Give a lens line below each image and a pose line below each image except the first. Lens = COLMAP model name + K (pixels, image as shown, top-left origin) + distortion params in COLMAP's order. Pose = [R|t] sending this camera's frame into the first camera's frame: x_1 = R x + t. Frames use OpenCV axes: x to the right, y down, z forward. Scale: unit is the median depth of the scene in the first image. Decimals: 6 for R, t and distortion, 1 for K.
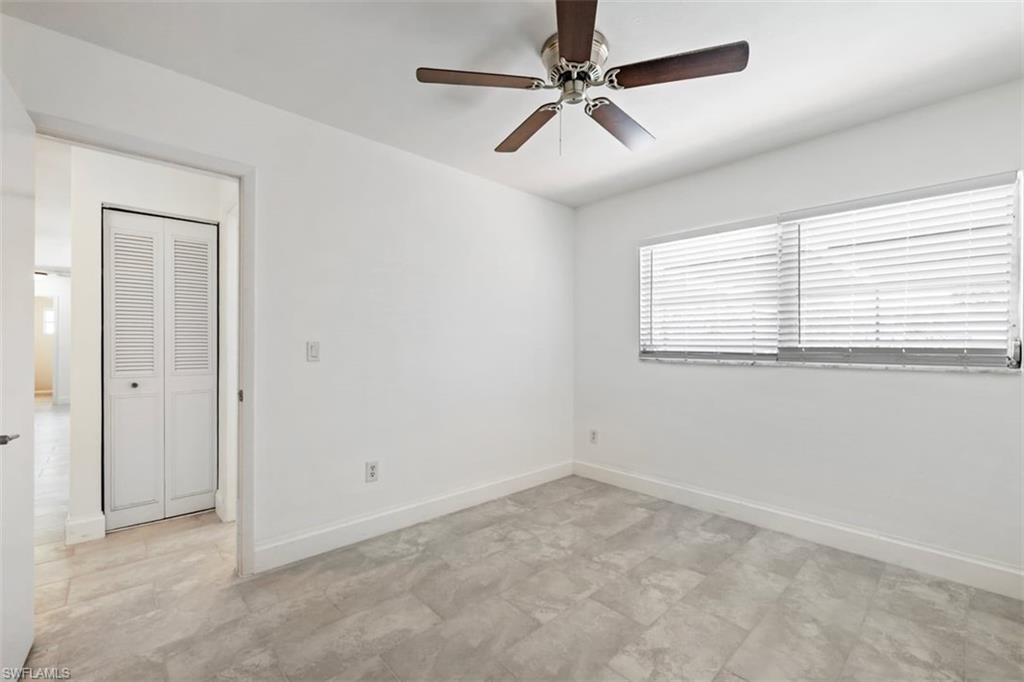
lens RADIAL K [[432.2, 0, 509.8], [0, 432.2, 344.9], [0, 0, 1]] dist [-0.001989, -0.000209]
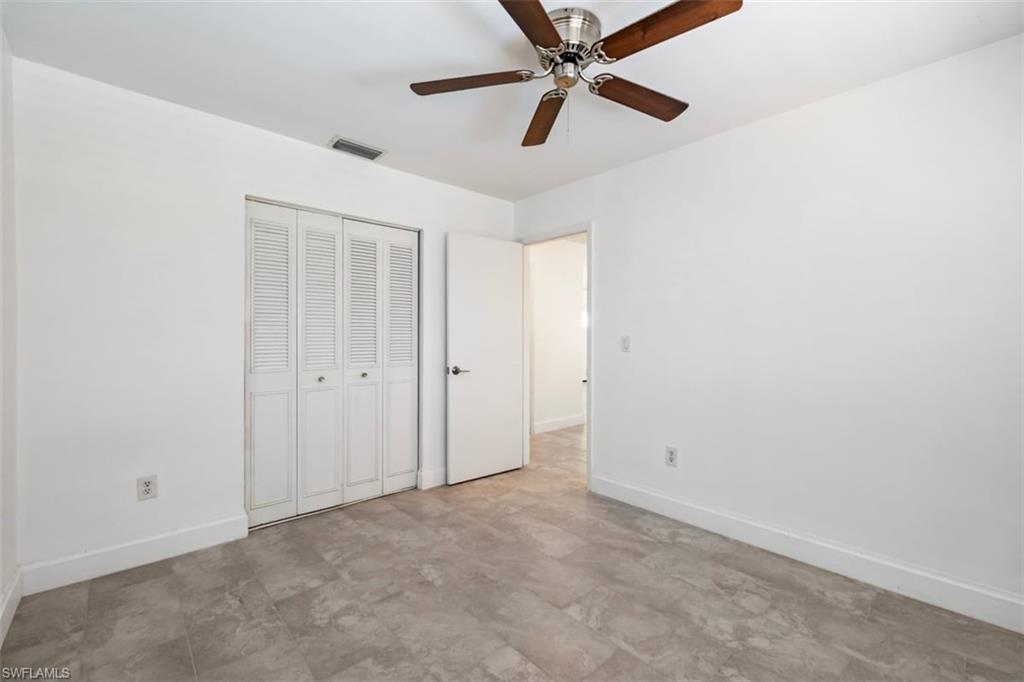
lens RADIAL K [[433.7, 0, 515.2], [0, 433.7, 336.7], [0, 0, 1]] dist [-0.001678, -0.000160]
pose [[-0.006849, -0.006780, -0.999954, 0.848465], [-0.005050, 0.999965, -0.006745, 0.003236], [0.999964, 0.005003, -0.006883, 0.681497]]
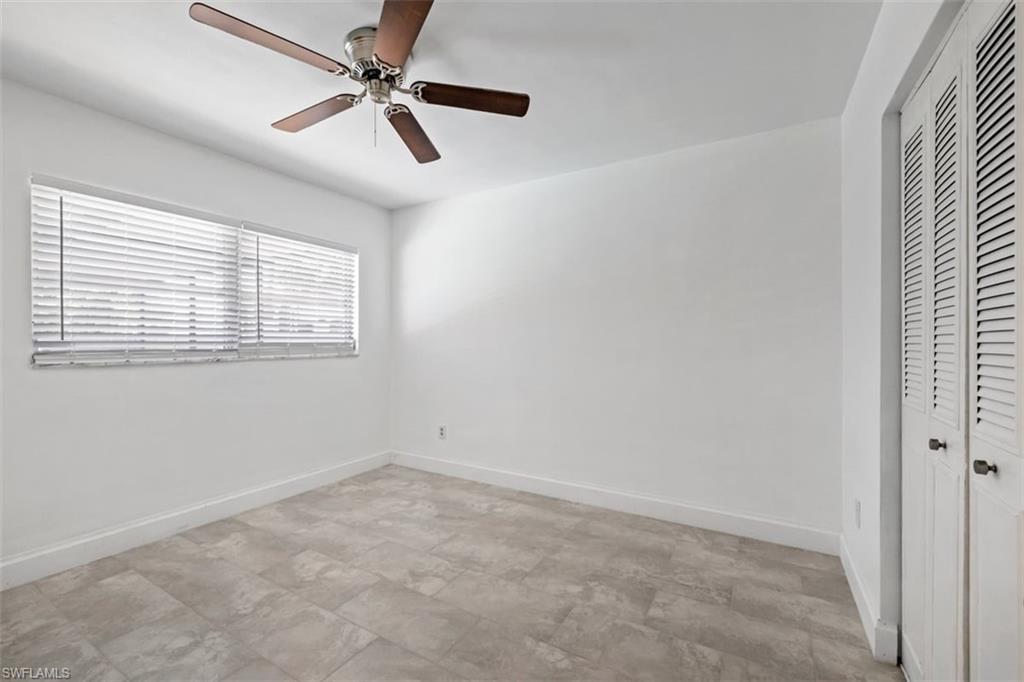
lens RADIAL K [[426.1, 0, 508.4], [0, 426.1, 343.9], [0, 0, 1]] dist [0.000337, 0.000352]
pose [[-0.275762, -0.012479, 0.961145, -0.682350], [-0.000718, 0.999918, 0.012776, -0.007508], [-0.961226, 0.002833, -0.275749, 0.749090]]
